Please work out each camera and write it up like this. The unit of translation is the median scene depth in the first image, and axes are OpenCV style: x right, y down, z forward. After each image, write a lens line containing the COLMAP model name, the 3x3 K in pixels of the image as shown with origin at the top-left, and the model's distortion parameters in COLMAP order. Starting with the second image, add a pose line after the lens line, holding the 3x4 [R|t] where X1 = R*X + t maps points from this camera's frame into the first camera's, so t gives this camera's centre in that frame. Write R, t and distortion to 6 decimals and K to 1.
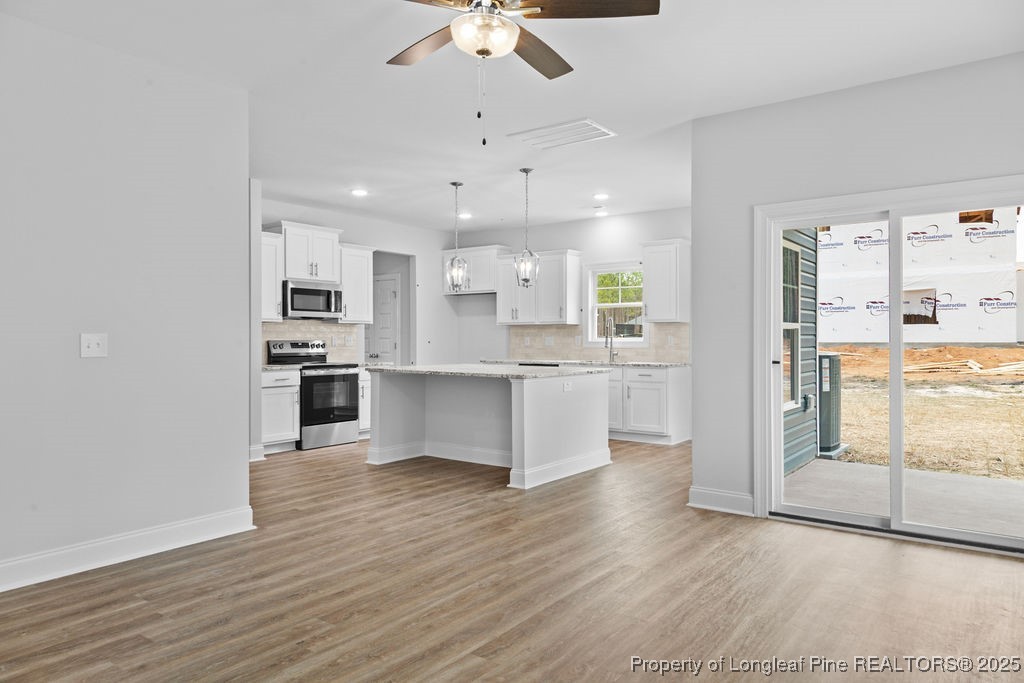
lens RADIAL K [[680.9, 0, 514.5], [0, 680.9, 338.9], [0, 0, 1]] dist [0.018620, -0.003332]
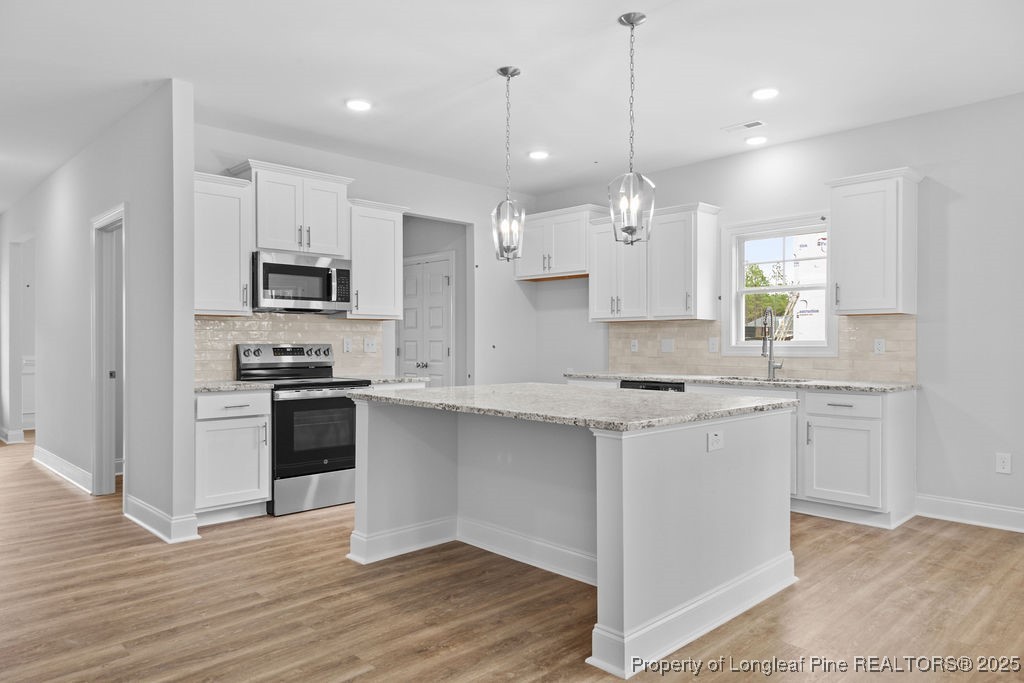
lens RADIAL K [[680.9, 0, 511.7], [0, 680.9, 344.0], [0, 0, 1]] dist [0.018620, -0.003332]
pose [[0.986725, 0.001398, -0.162394, 0.010598], [-0.001011, 0.999996, 0.002469, 0.000131], [0.162397, -0.002272, 0.986723, 0.400933]]
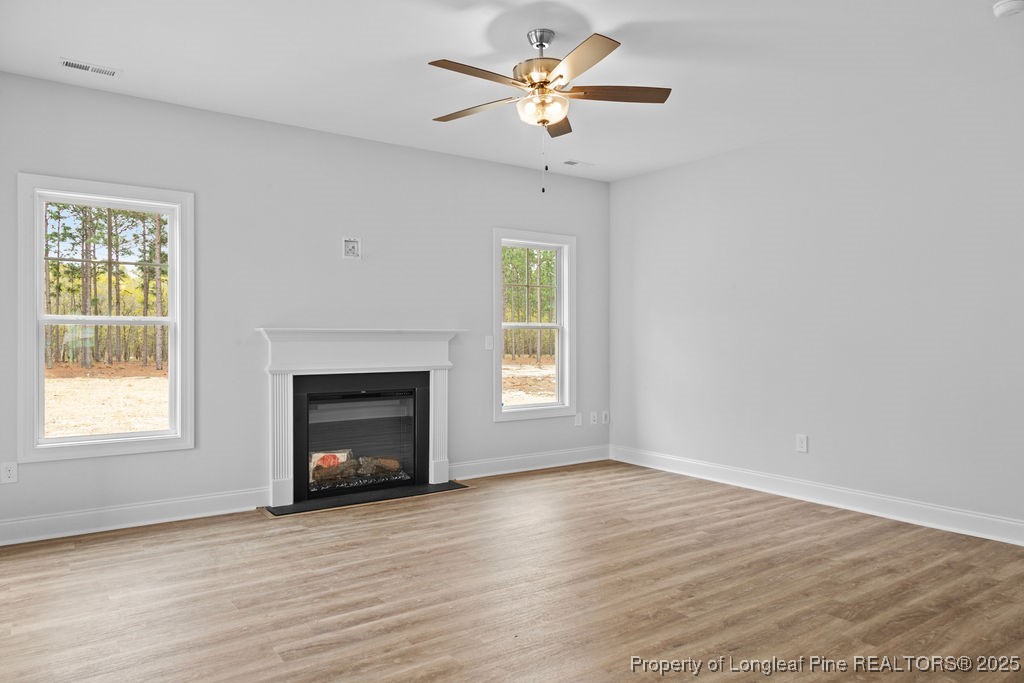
lens RADIAL K [[680.9, 0, 515.3], [0, 680.9, 340.4], [0, 0, 1]] dist [0.018620, -0.003332]
pose [[-0.952856, -0.001540, 0.303420, -0.202067], [-0.000338, 0.999992, 0.004014, -0.002180], [-0.303424, 0.003723, -0.952848, 1.174205]]
